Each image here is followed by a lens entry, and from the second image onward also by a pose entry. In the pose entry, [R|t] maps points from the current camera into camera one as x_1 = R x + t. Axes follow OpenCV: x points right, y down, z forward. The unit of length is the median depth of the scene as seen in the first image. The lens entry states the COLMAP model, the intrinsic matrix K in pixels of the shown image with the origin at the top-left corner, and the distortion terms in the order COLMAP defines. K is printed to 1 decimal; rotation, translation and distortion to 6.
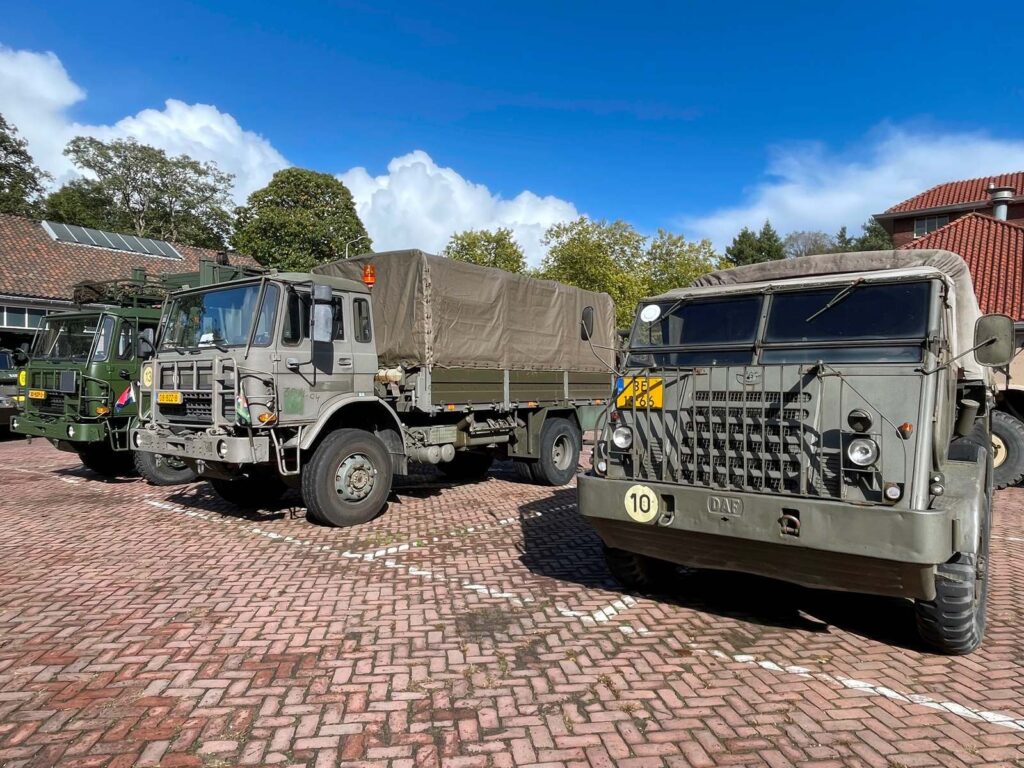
lens RADIAL K [[652.5, 0, 515.5], [0, 652.5, 405.9], [0, 0, 1]] dist [-0.002242, -0.007612]
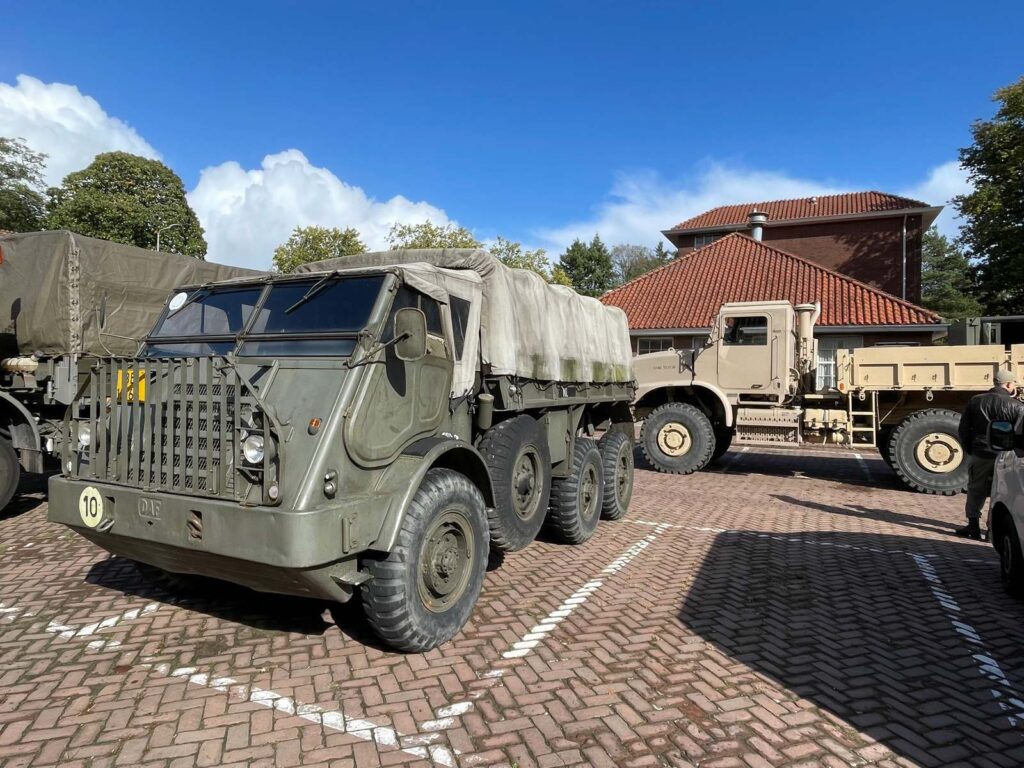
lens RADIAL K [[610.3, 0, 510.7], [0, 610.3, 383.3], [0, 0, 1]] dist [-0.005525, -0.000030]
pose [[0.981082, 0.008380, 0.193410, 0.356113], [-0.003618, 0.999682, -0.024961, -0.001941], [-0.193557, 0.023789, 0.980800, 0.028588]]
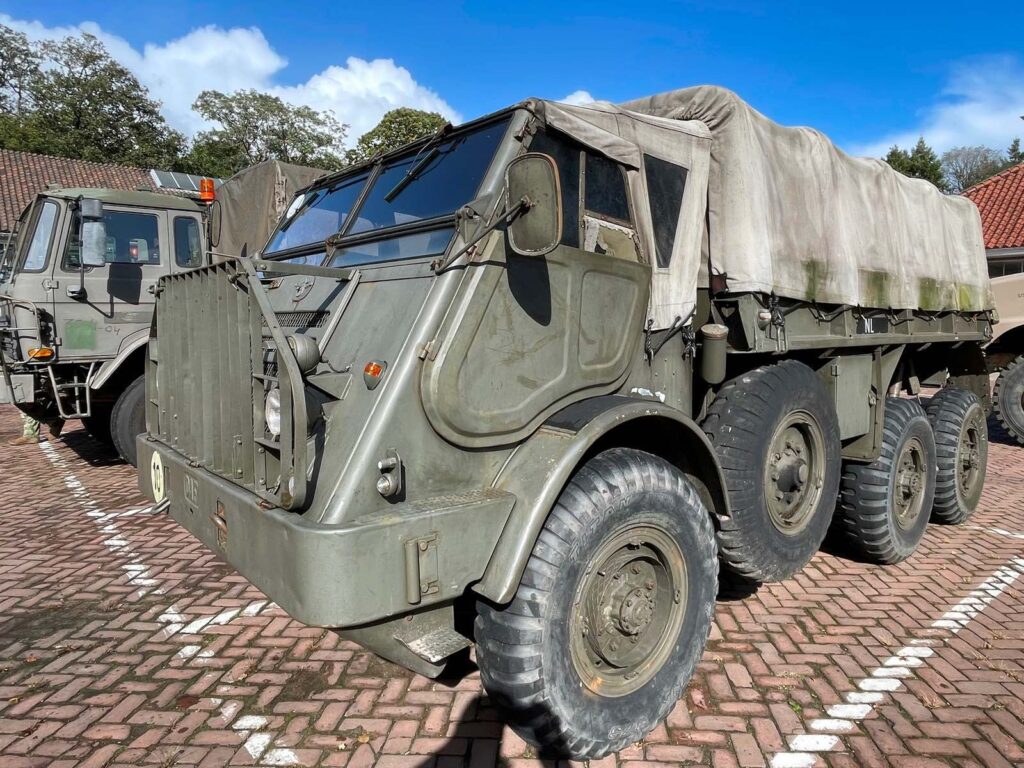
lens RADIAL K [[652.5, 0, 552.6], [0, 652.5, 358.0], [0, 0, 1]] dist [-0.002242, -0.007612]
pose [[0.983710, 0.004831, -0.179697, 0.426128], [-0.001225, 0.999796, 0.020175, 0.006137], [0.179758, -0.019627, 0.983515, 0.238805]]
